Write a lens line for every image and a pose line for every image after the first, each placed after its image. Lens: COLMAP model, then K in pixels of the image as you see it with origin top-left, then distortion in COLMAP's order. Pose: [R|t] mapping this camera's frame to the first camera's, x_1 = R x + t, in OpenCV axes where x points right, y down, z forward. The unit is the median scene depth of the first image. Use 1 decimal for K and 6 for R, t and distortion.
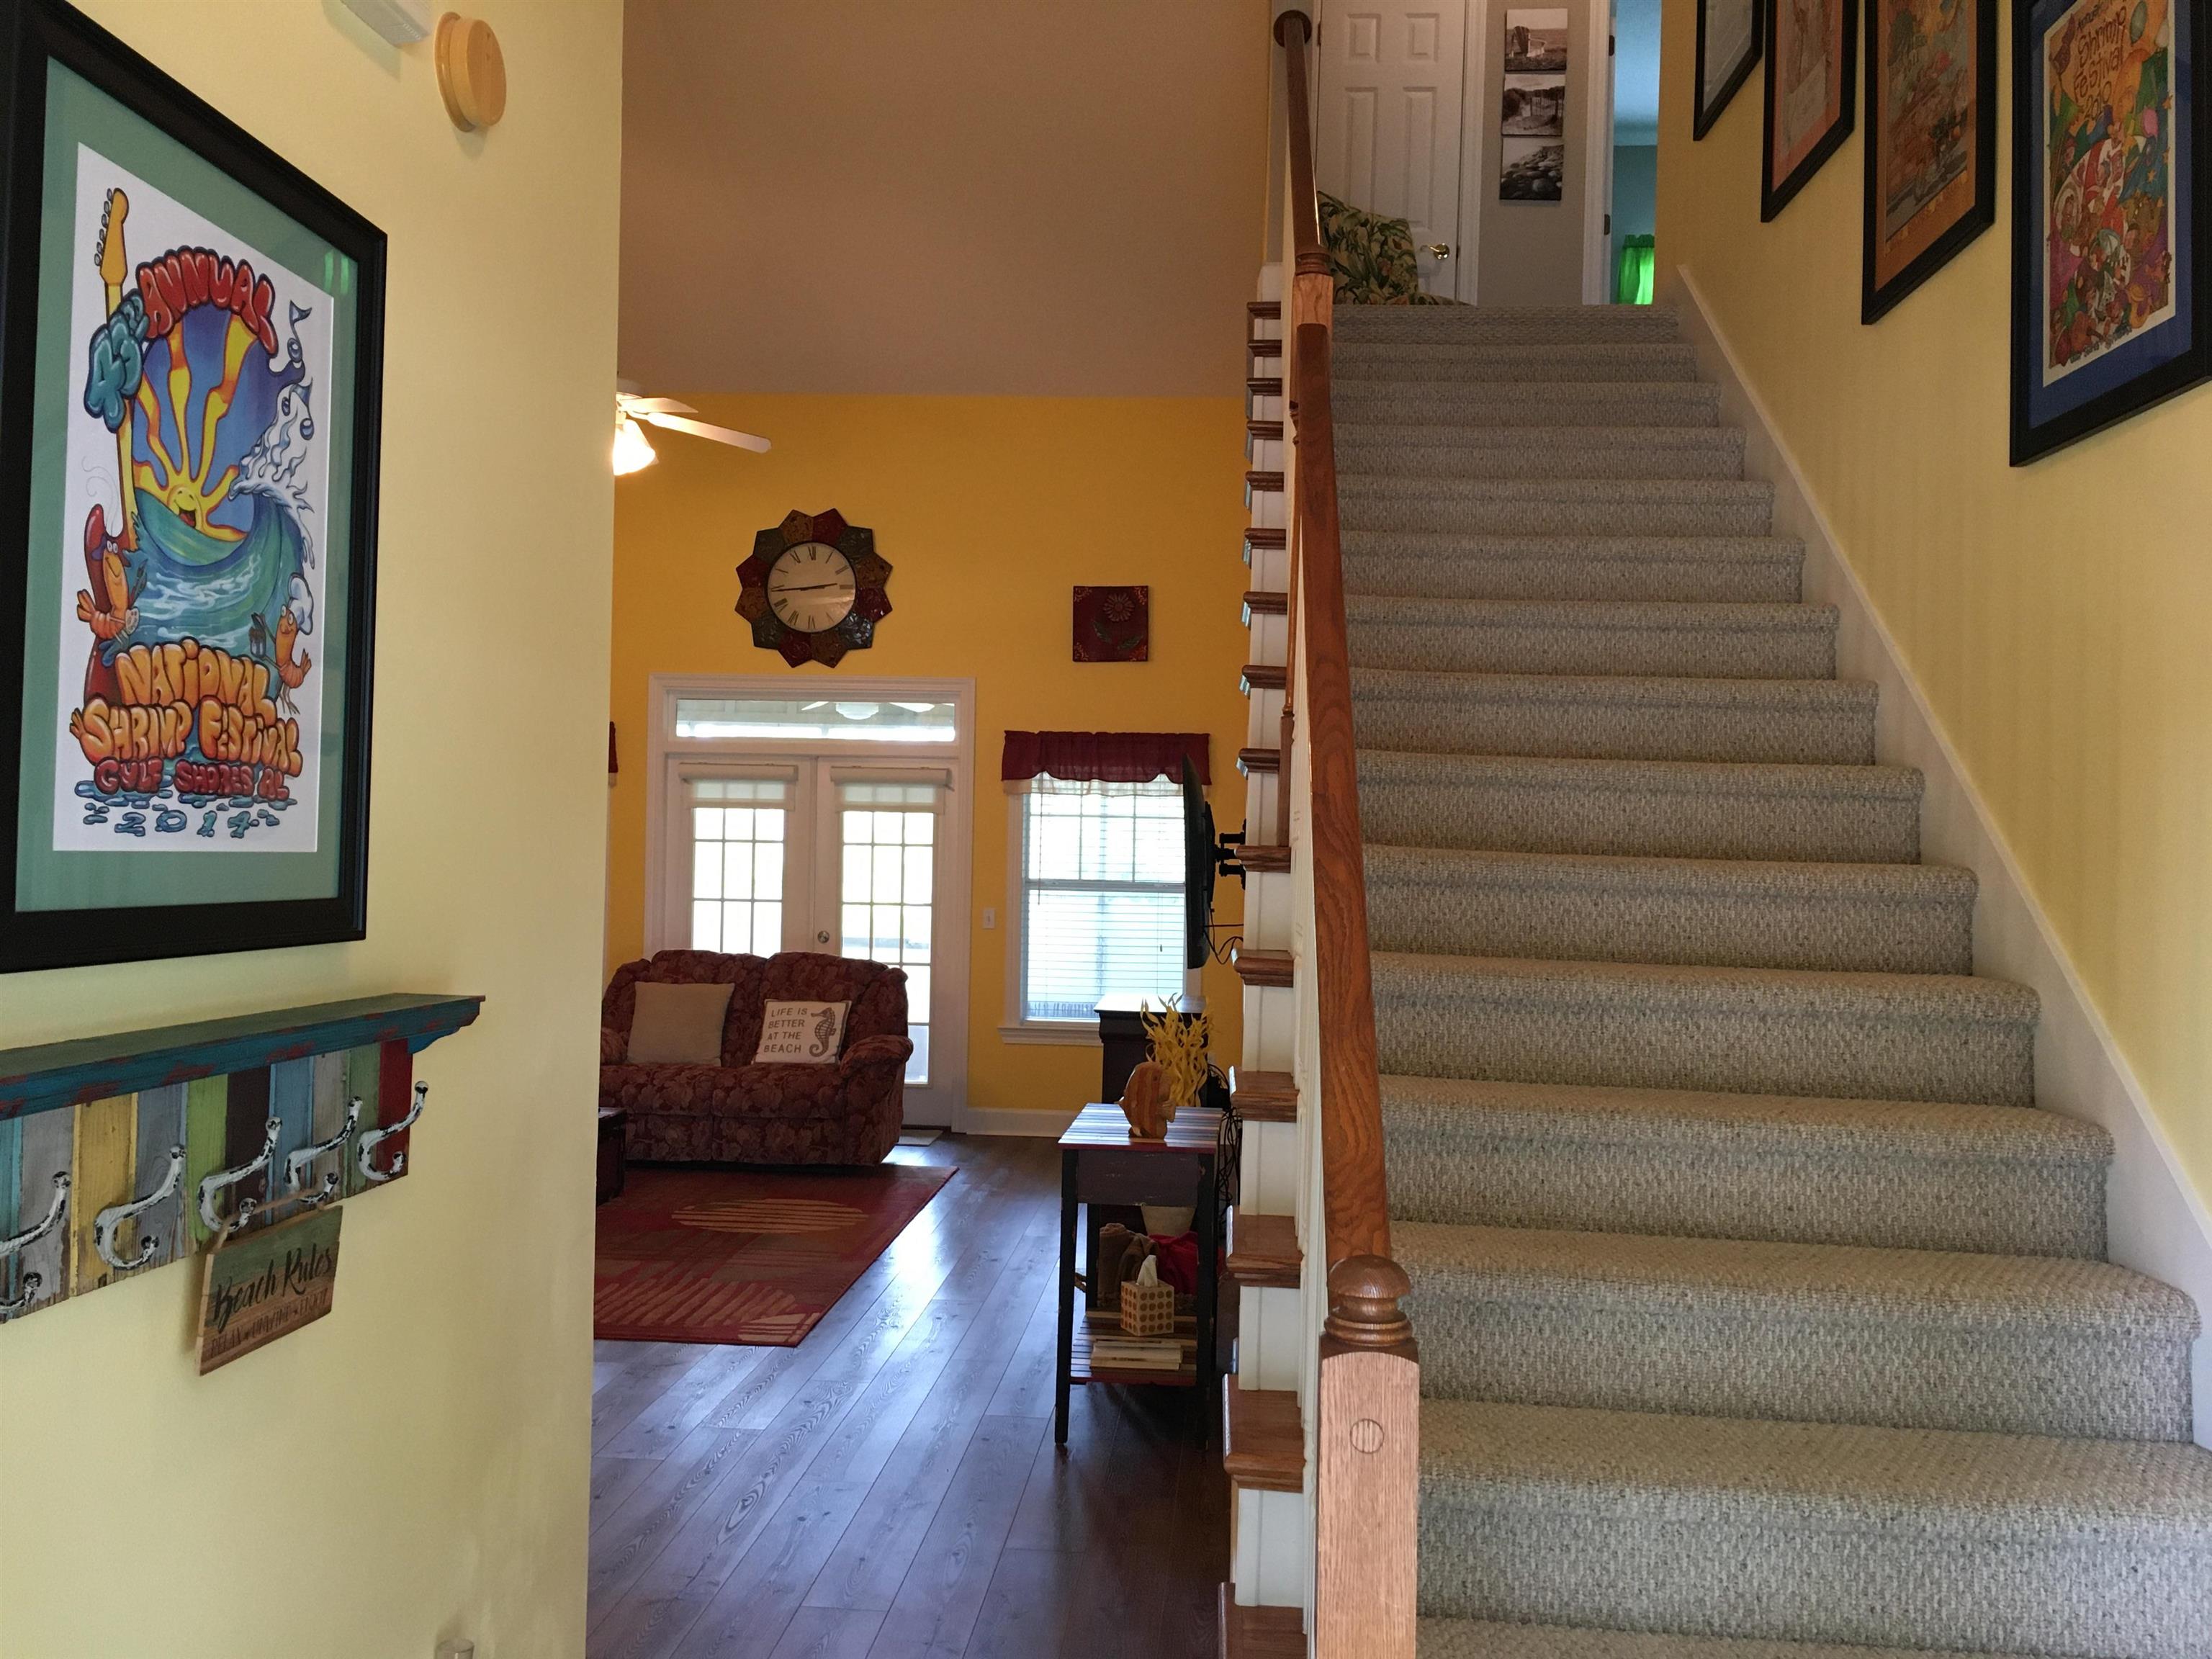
lens RADIAL K [[1868.0, 0, 1092.9], [0, 1868.0, 808.0], [0, 0, 1]] dist [0.077872, -0.102600]
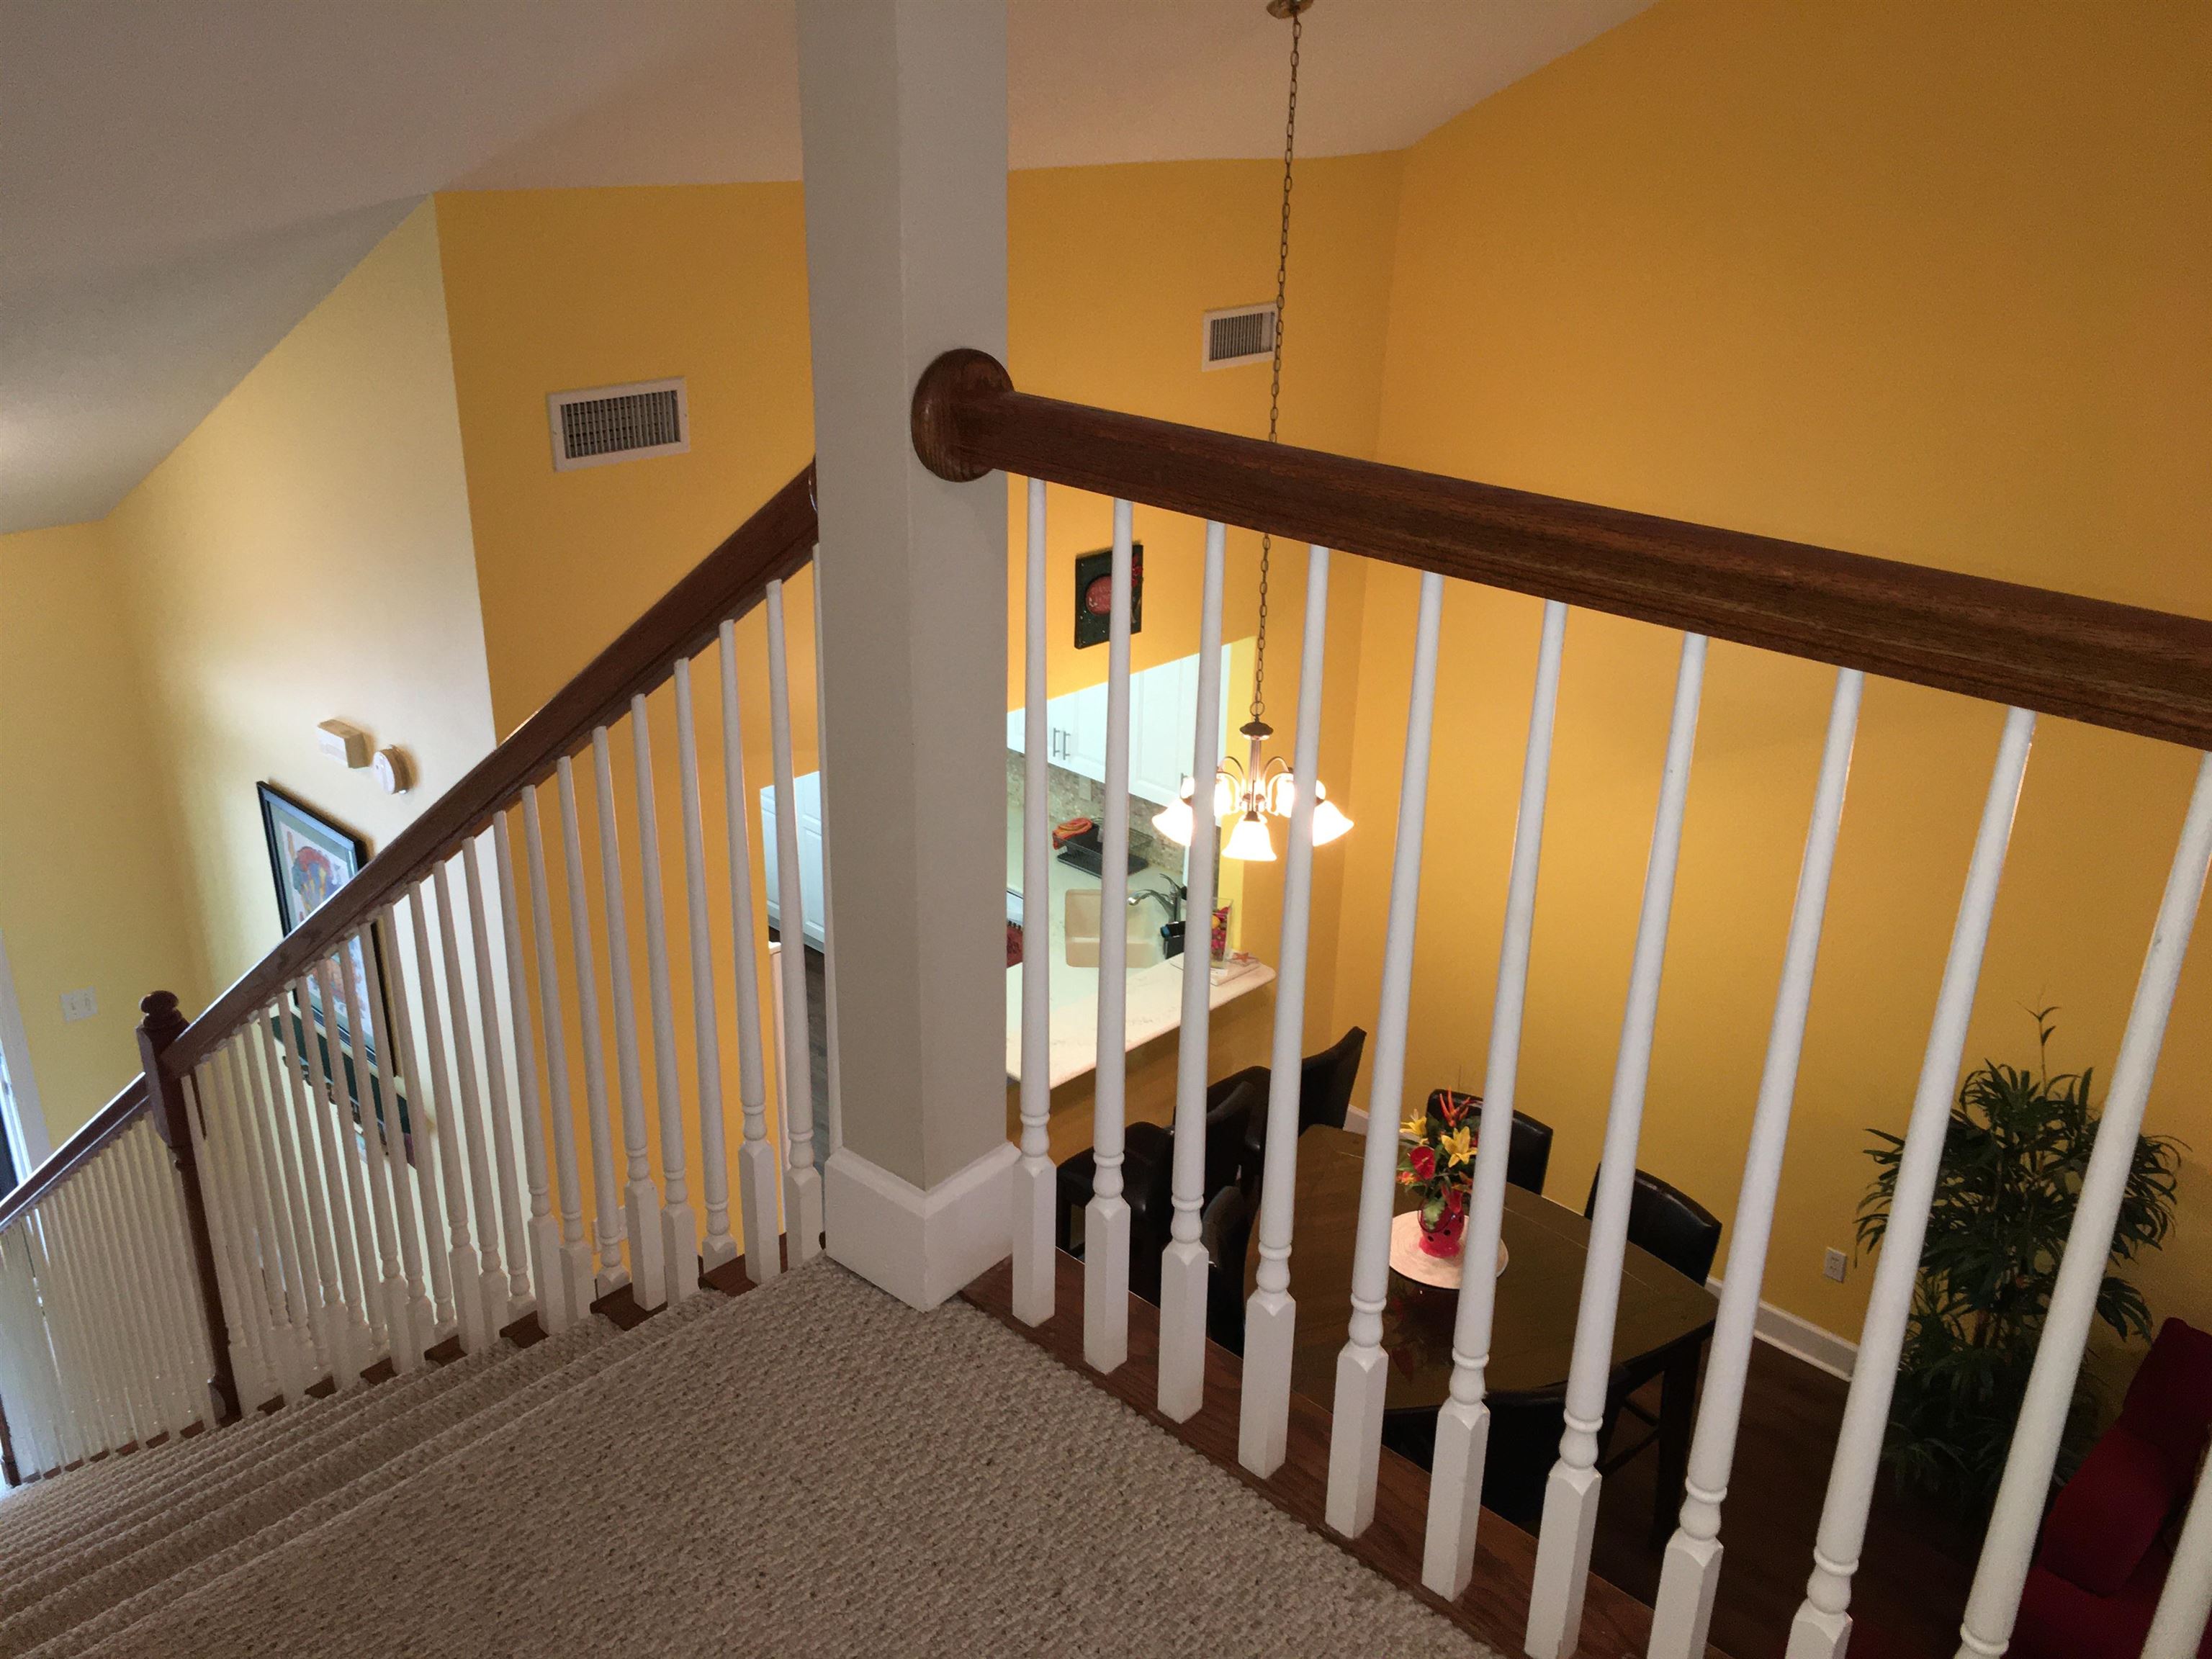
lens RADIAL K [[1868.0, 0, 1106.5], [0, 1868.0, 824.6], [0, 0, 1]] dist [0.077872, -0.102600]
pose [[-0.633828, 0.260286, -0.728363, 0.176782], [-0.027905, 0.933370, 0.357830, -0.264169], [0.772970, 0.247128, -0.584333, 0.680304]]
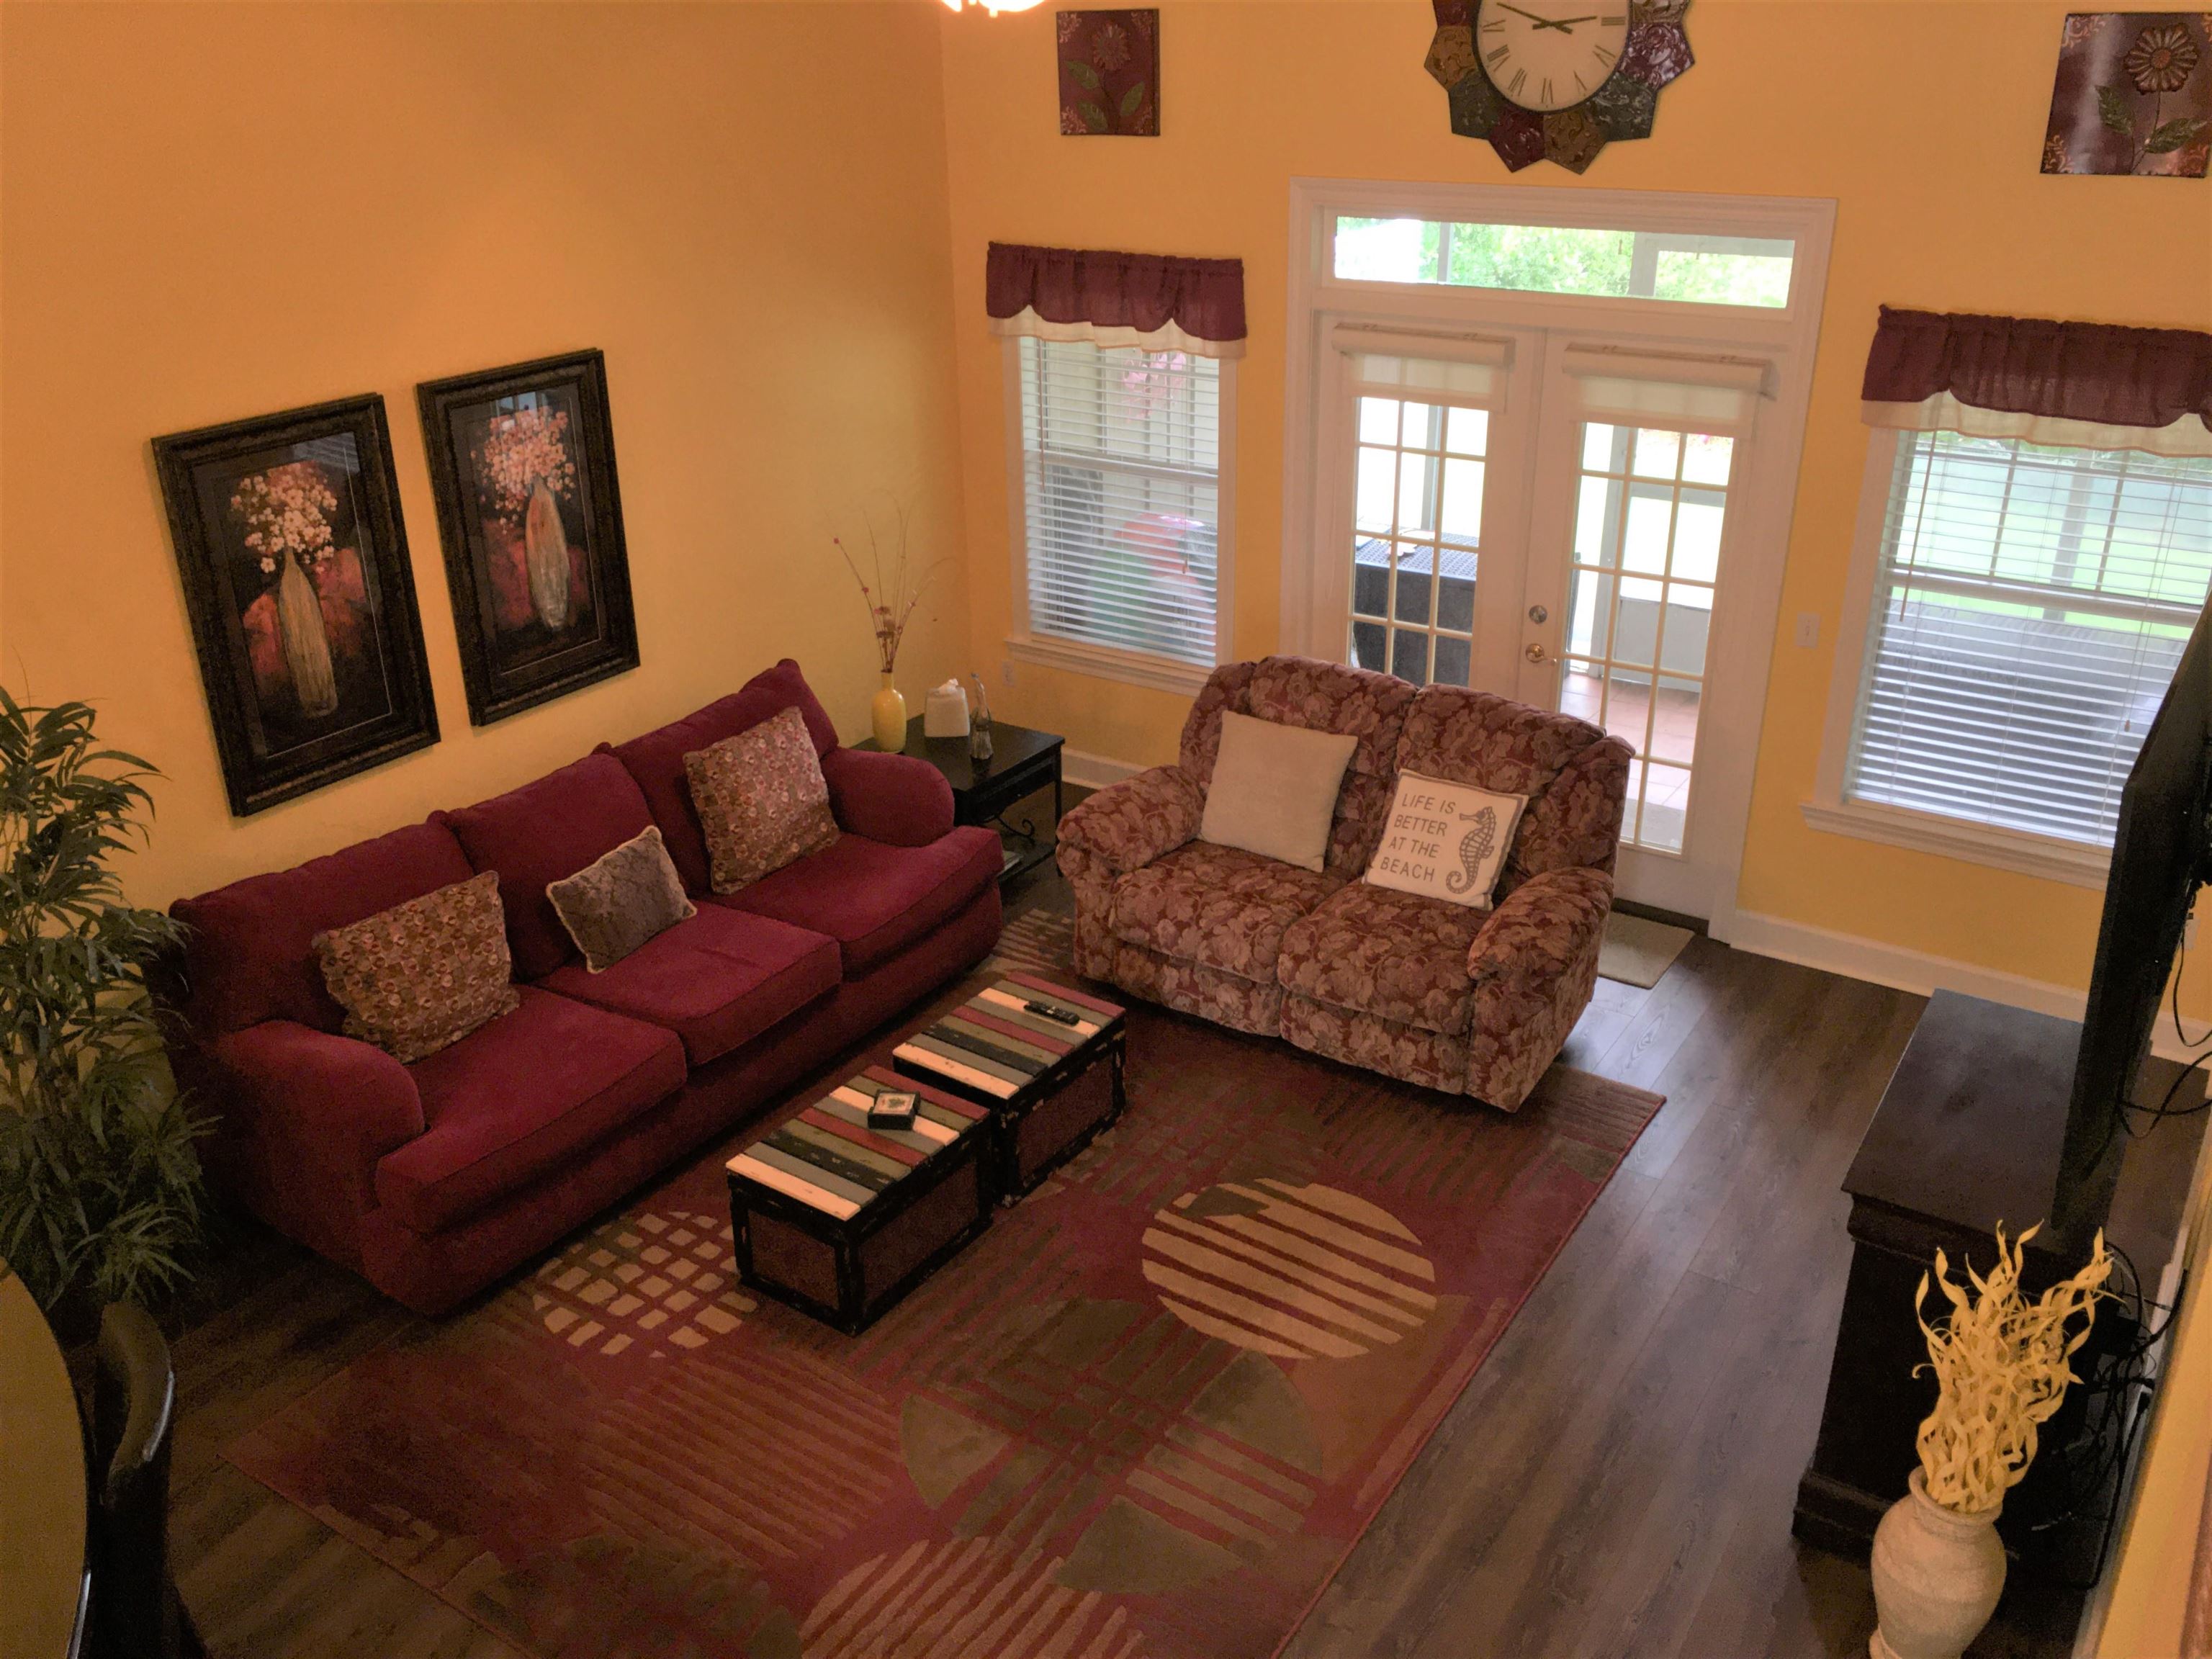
lens RADIAL K [[1868.0, 0, 1092.3], [0, 1868.0, 835.3], [0, 0, 1]] dist [0.077872, -0.102600]
pose [[0.876290, 0.167903, -0.451581, 0.026635], [0.043146, 0.906193, 0.420658, -0.144083], [0.479849, -0.388102, 0.786843, 0.399465]]
